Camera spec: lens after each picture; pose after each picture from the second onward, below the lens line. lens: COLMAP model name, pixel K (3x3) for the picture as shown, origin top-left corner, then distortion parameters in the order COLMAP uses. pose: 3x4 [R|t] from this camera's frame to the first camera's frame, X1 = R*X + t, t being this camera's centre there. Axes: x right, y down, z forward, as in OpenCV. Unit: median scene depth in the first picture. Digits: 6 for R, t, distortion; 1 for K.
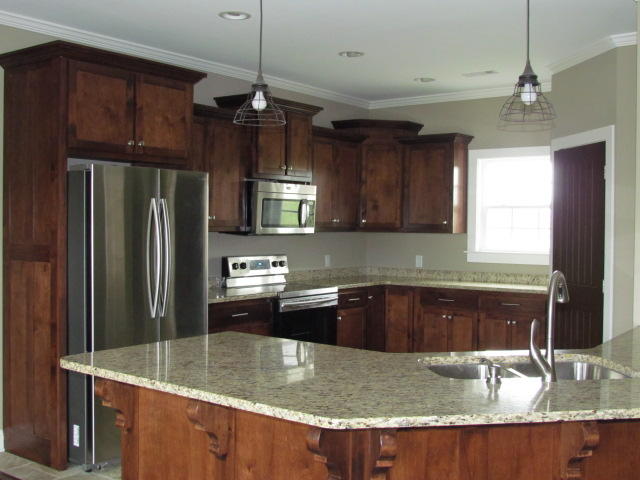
lens RADIAL K [[734.2, 0, 320.0], [0, 734.2, 240.0], [0, 0, 1]] dist [-0.091102, 0.003715]
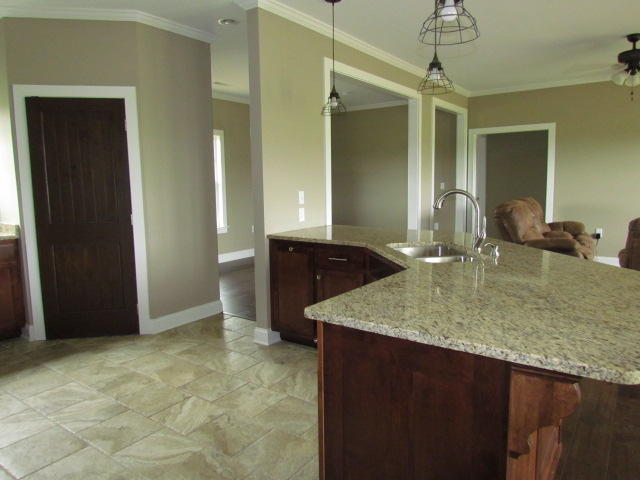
lens RADIAL K [[461.5, 0, 320.0], [0, 461.5, 240.0], [0, 0, 1]] dist [-0.023938, 0.002810]
pose [[-0.017798, -0.135585, 0.990606, -0.719998], [0.029505, 0.990260, 0.136068, 0.002308], [-0.999406, 0.031650, -0.013624, 1.249879]]
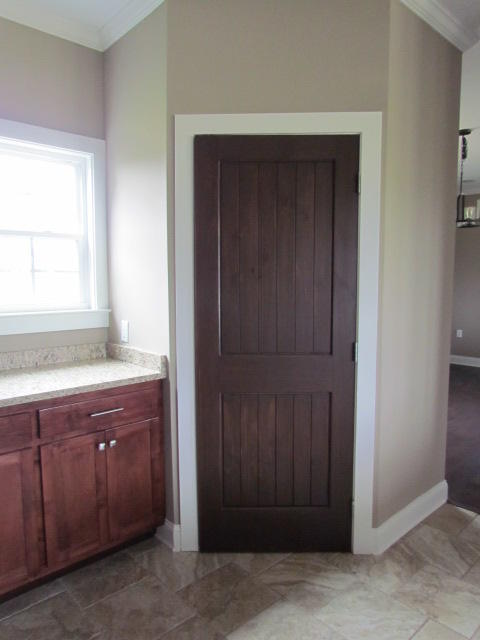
lens RADIAL K [[461.5, 0, 247.7], [0, 461.5, 323.6], [0, 0, 1]] dist [-0.023938, 0.002810]
pose [[0.176474, -0.105535, 0.978631, -0.094981], [0.023824, 0.994402, 0.102940, -0.019627], [-0.984017, 0.005149, 0.178001, 1.856804]]
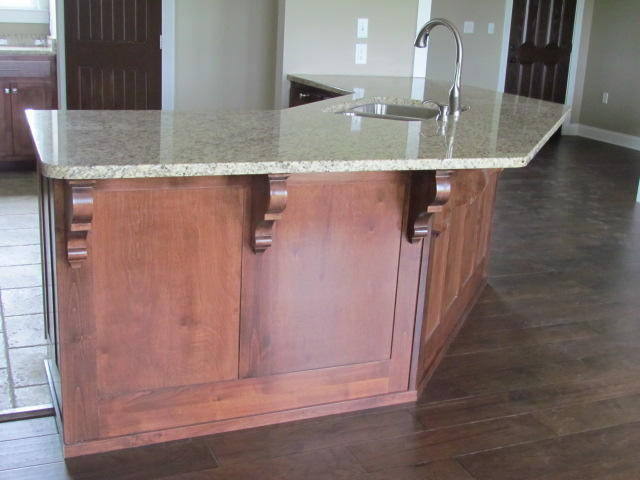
lens RADIAL K [[805.0, 0, 320.0], [0, 805.0, 240.0], [0, 0, 1]] dist [-0.131739, 0.001767]
pose [[0.499821, -0.224057, 0.836647, -0.814402], [-0.032171, 0.960492, 0.276442, 0.033332], [-0.865531, -0.165087, 0.472866, 0.488793]]
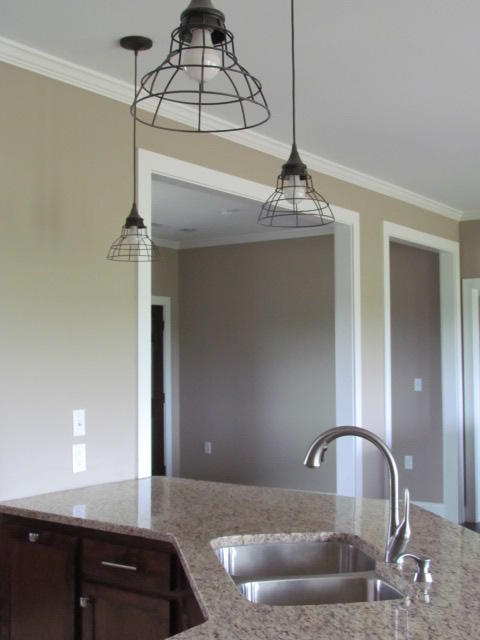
lens RADIAL K [[840.7, 0, 240.0], [0, 840.7, 320.0], [0, 0, 1]] dist [-0.078263, 0.022219]
pose [[-0.014747, 0.035843, 0.999249, -0.558381], [0.018747, 0.999192, -0.035564, -0.042092], [-0.999715, 0.018209, -0.015407, 1.052527]]
